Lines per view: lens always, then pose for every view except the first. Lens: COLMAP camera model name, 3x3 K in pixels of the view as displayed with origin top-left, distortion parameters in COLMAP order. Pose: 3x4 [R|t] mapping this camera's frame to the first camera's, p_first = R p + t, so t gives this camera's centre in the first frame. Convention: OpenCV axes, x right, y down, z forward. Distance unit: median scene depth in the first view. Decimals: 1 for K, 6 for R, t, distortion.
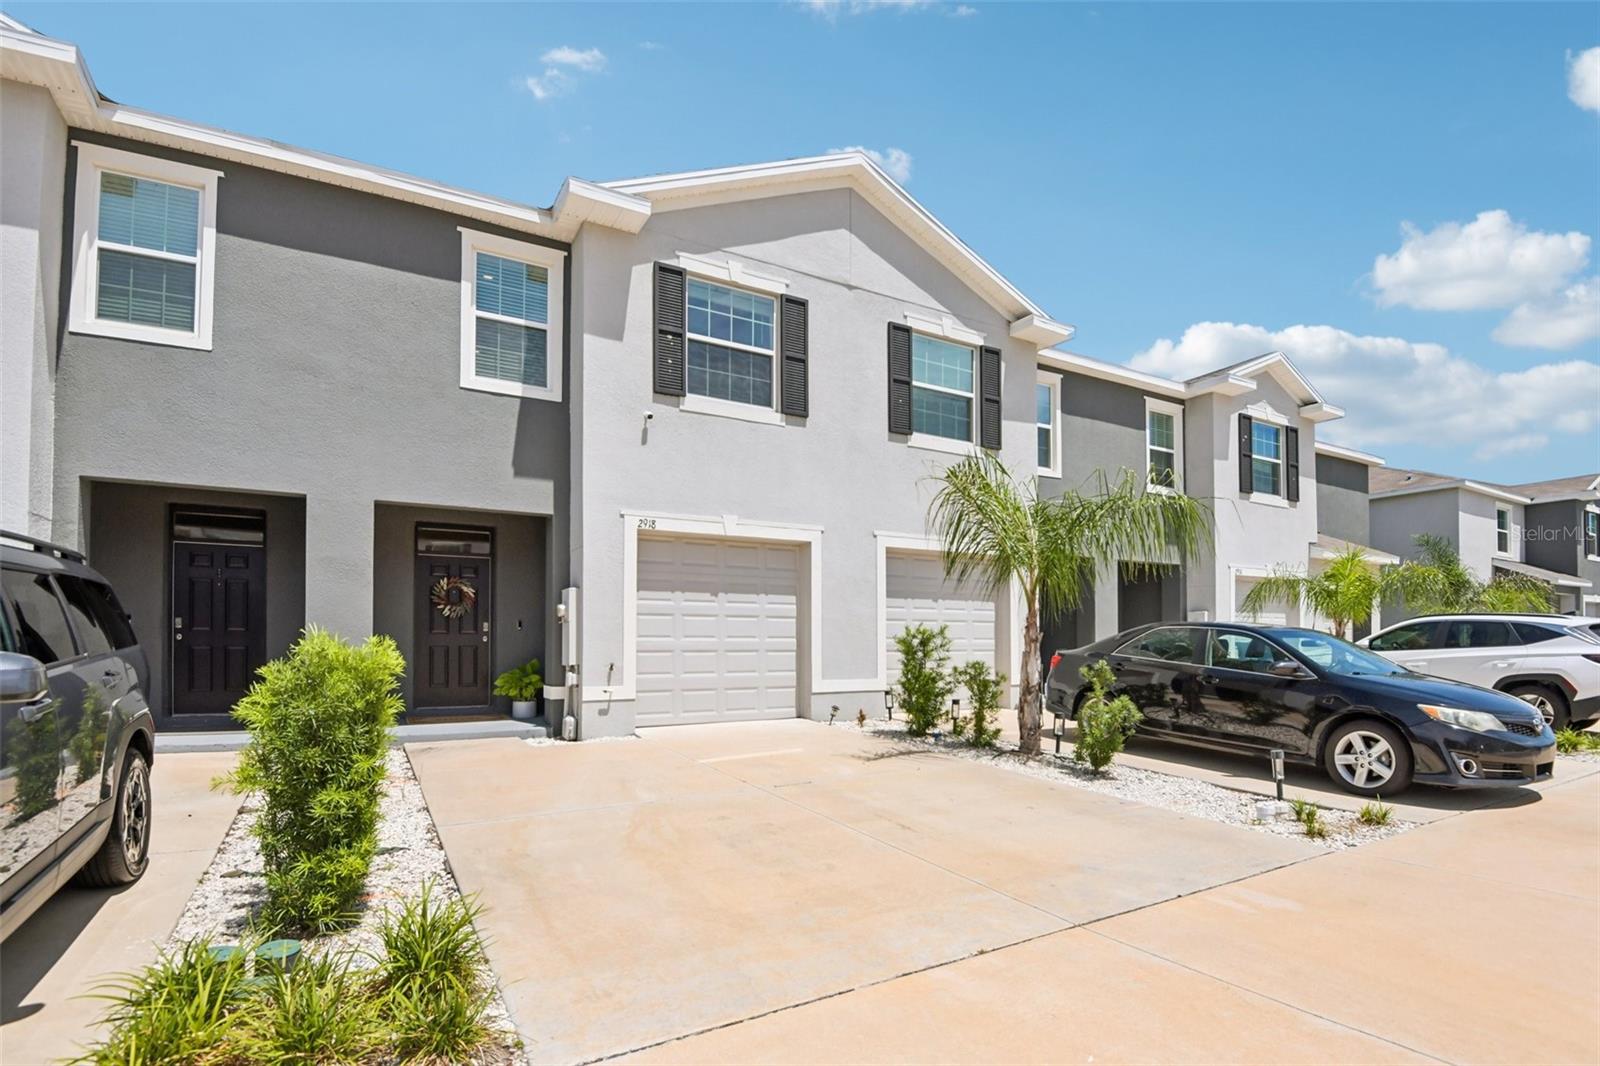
lens RADIAL K [[735.5, 0, 808.9], [0, 735.5, 632.5], [0, 0, 1]] dist [-0.025801, -0.002948]
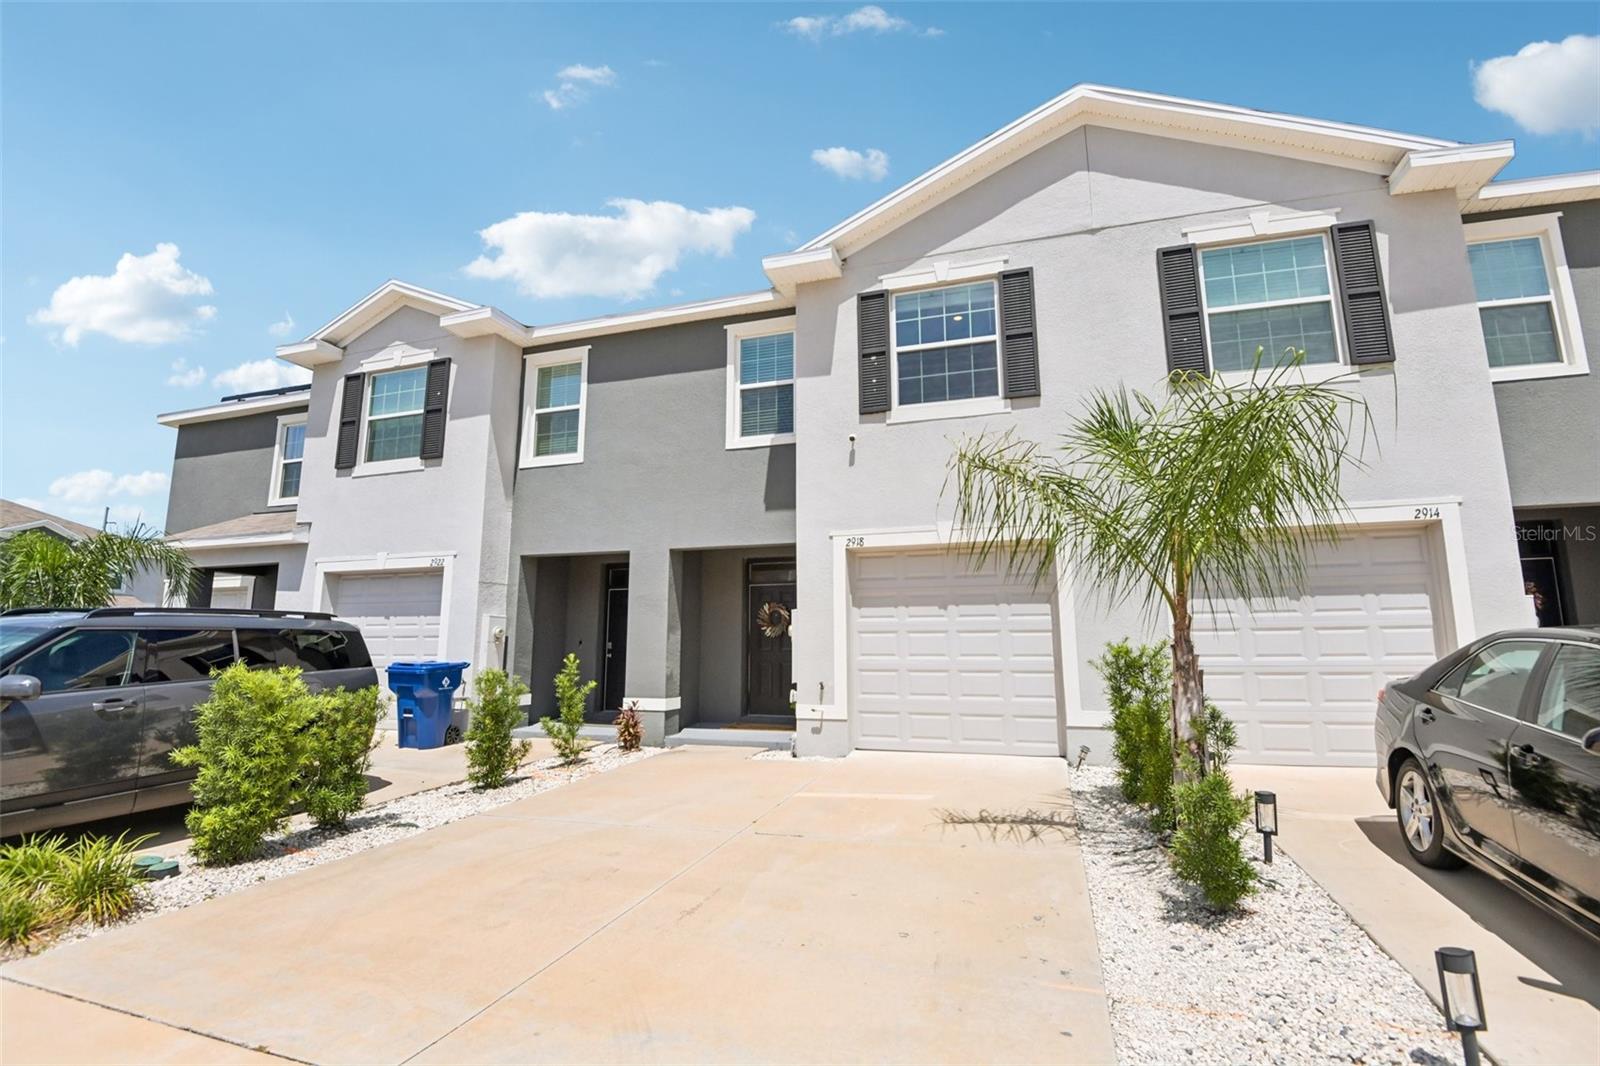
lens RADIAL K [[707.3, 0, 796.1], [0, 707.3, 537.4], [0, 0, 1]] dist [-0.032663, -0.003455]
pose [[0.684678, -0.119167, -0.719038, 0.417787], [0.009654, 0.987940, -0.154539, -0.005166], [0.728782, 0.098868, 0.677571, 0.281847]]
